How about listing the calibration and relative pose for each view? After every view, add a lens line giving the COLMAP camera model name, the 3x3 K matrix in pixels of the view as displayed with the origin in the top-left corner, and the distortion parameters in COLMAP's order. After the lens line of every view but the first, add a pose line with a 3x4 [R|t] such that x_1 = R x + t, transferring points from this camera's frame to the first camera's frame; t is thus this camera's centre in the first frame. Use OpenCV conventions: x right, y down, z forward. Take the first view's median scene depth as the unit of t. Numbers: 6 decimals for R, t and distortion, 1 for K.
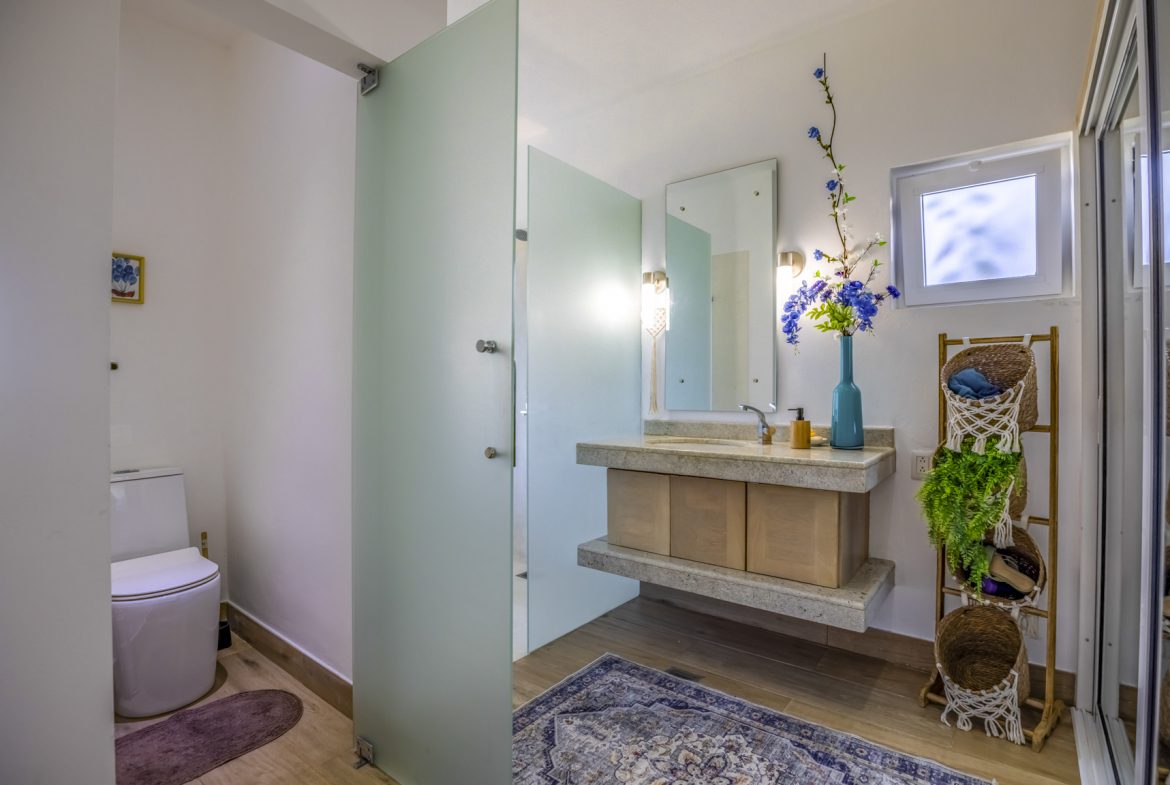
lens RADIAL K [[552.9, 0, 592.9], [0, 552.9, 391.0], [0, 0, 1]] dist [-0.057748, 0.024453]
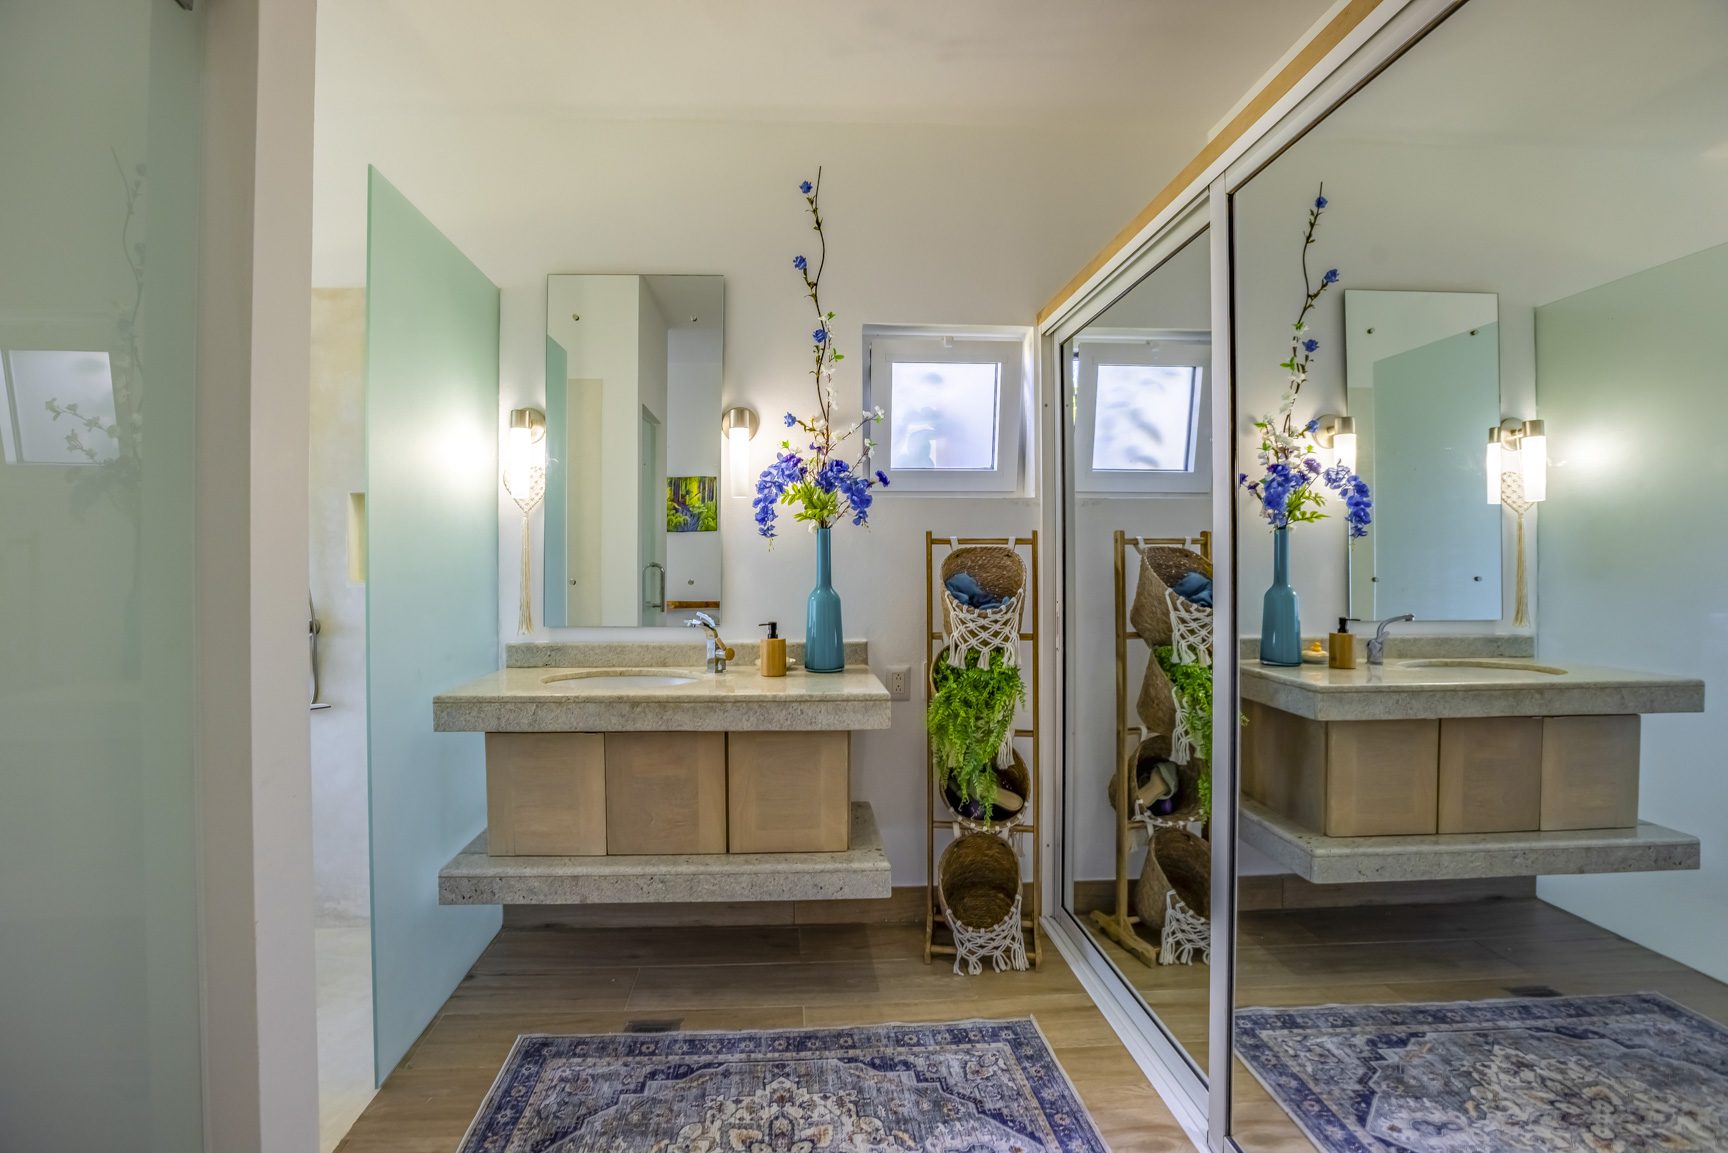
lens RADIAL K [[818.4, 0, 817.1], [0, 818.4, 566.4], [0, 0, 1]] dist [-0.061608, 0.034474]
pose [[0.764942, -0.008013, 0.644049, -0.344950], [0.004675, 0.999965, 0.006889, -0.060912], [-0.644082, -0.002259, 0.764953, 0.117422]]
